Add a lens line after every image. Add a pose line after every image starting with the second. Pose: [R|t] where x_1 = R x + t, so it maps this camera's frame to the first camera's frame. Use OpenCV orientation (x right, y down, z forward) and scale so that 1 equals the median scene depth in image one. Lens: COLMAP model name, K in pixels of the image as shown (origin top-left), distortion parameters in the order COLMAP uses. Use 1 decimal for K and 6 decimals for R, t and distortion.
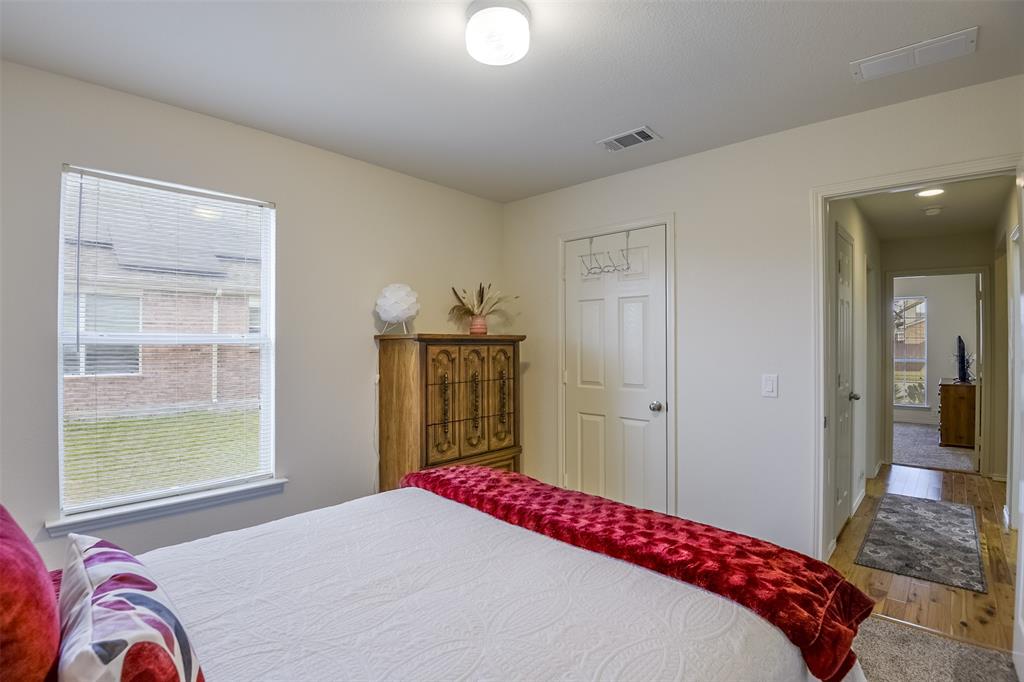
lens RADIAL K [[474.5, 0, 512.0], [0, 474.5, 341.0], [0, 0, 1]] dist [-0.002494, -0.000184]
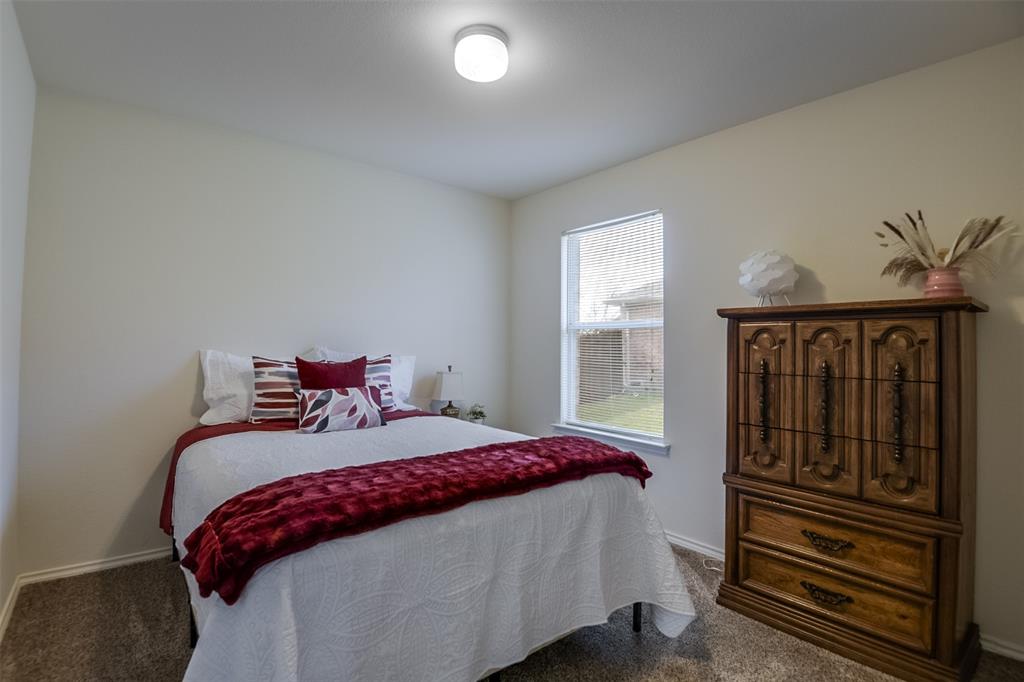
lens RADIAL K [[474.5, 0, 512.0], [0, 474.5, 341.0], [0, 0, 1]] dist [-0.002494, -0.000184]
pose [[-0.098444, -0.005419, -0.995128, 0.593151], [-0.000453, 0.999985, -0.005401, 0.040275], [0.995142, -0.000081, -0.098445, 0.636419]]
